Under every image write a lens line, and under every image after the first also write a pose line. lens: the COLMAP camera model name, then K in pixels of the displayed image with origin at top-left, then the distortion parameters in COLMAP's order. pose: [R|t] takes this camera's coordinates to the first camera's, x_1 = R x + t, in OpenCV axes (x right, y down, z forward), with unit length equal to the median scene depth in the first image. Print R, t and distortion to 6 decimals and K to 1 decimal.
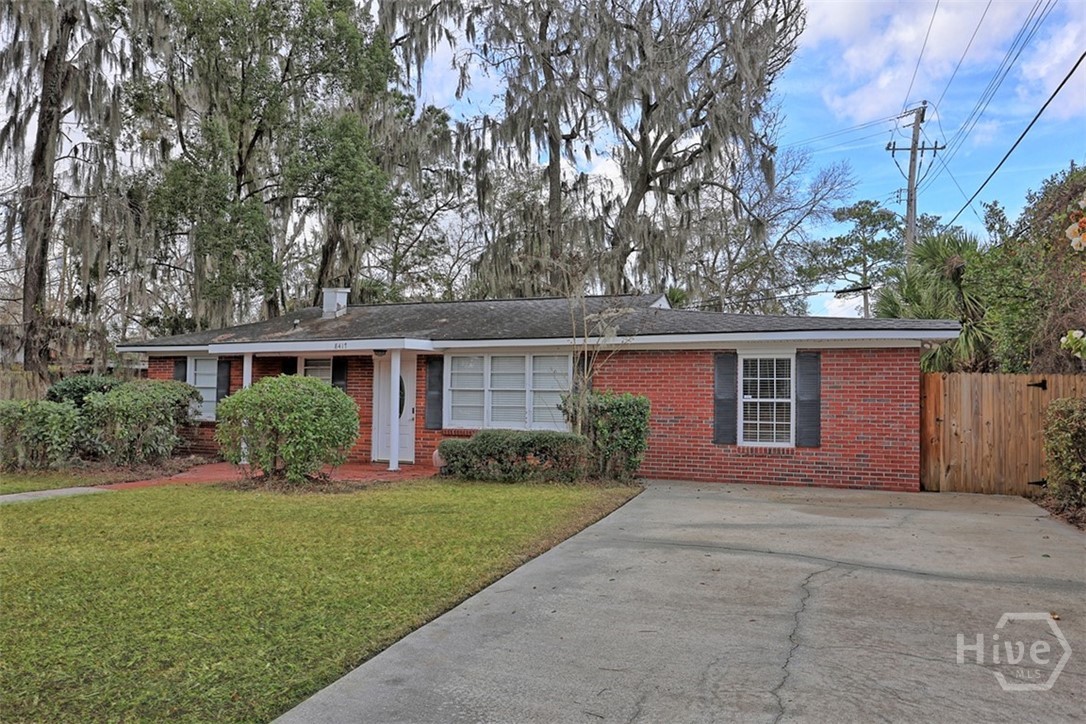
lens RADIAL K [[777.7, 0, 523.5], [0, 777.7, 372.8], [0, 0, 1]] dist [-0.002566, 0.008357]
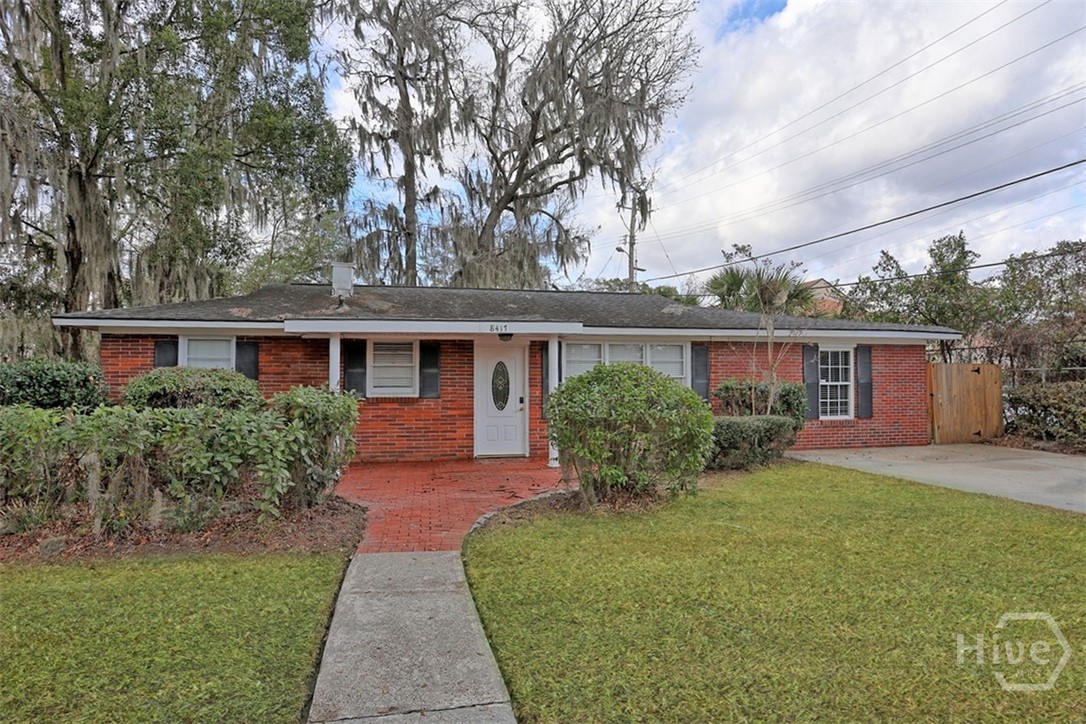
lens RADIAL K [[557.4, 0, 507.5], [0, 557.4, 367.6], [0, 0, 1]] dist [-0.060644, 0.029925]
pose [[0.835947, -0.003359, 0.548800, -0.629391], [-0.006964, 0.999836, 0.016726, -0.001891], [-0.548766, -0.017804, 0.835786, 0.536545]]
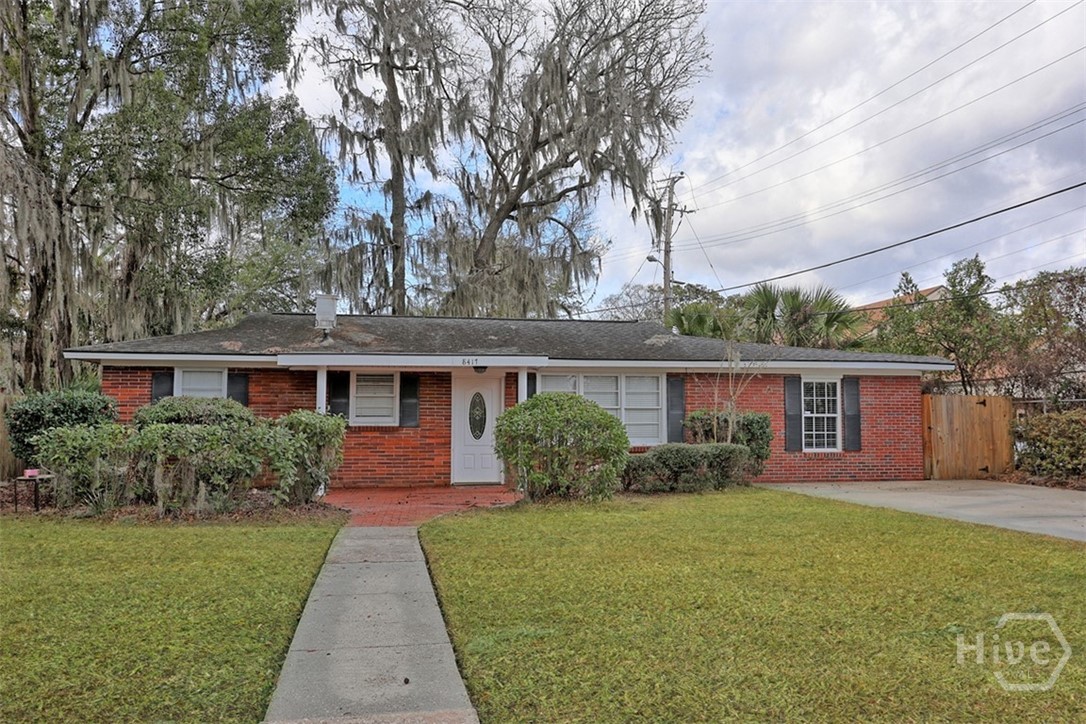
lens RADIAL K [[777.7, 0, 523.5], [0, 777.7, 372.8], [0, 0, 1]] dist [-0.002566, 0.008357]
pose [[0.847453, 0.019243, 0.530521, -0.760605], [-0.008432, 0.999705, -0.022792, -0.000684], [-0.530803, 0.014842, 0.847365, 0.182898]]
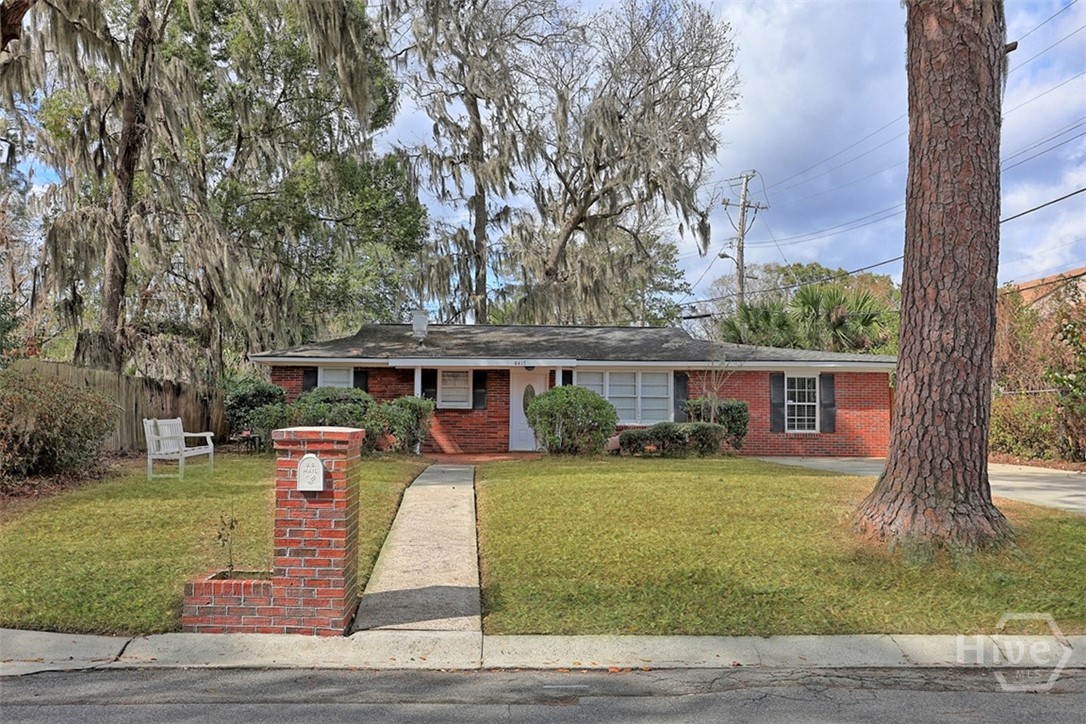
lens RADIAL K [[913.4, 0, 493.4], [0, 913.4, 360.8], [0, 0, 1]] dist [-0.000227, -0.000481]
pose [[0.922429, 0.018331, 0.385731, -0.986299], [-0.011557, 0.999736, -0.019872, -0.008162], [-0.385993, 0.013873, 0.922397, -0.482108]]
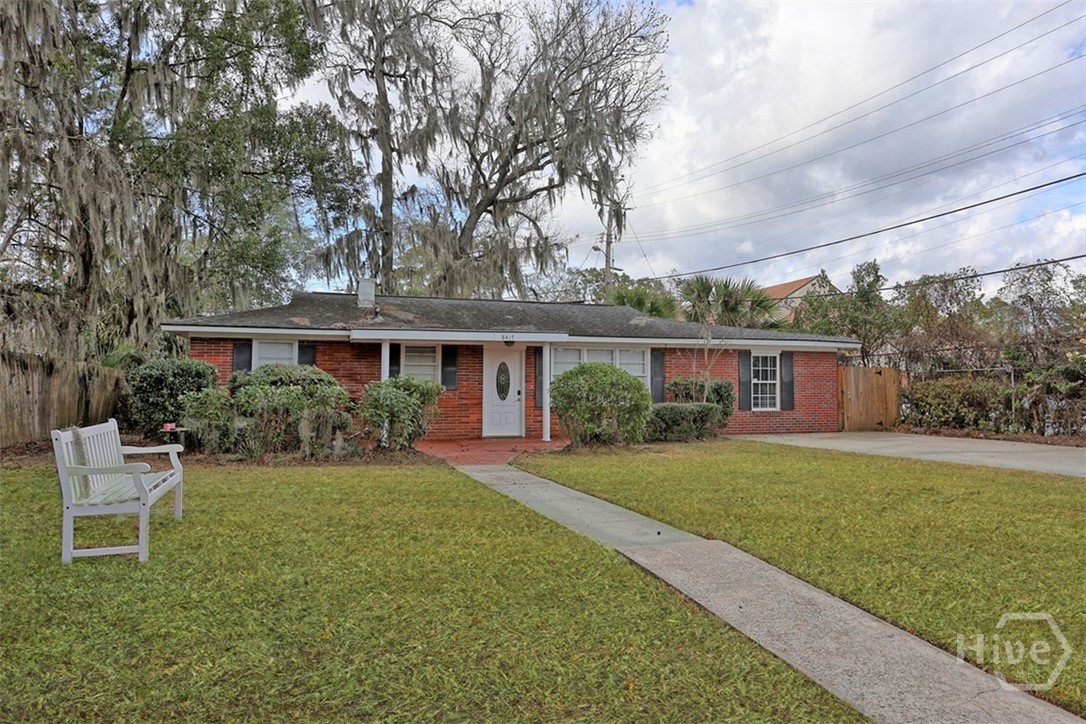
lens RADIAL K [[717.2, 0, 540.8], [0, 717.2, 349.5], [0, 0, 1]] dist [-0.013809, 0.001237]
pose [[0.762906, 0.023352, 0.646088, -0.997688], [-0.015458, 0.999721, -0.017881, 0.002083], [-0.646325, 0.003654, 0.763053, 0.161951]]
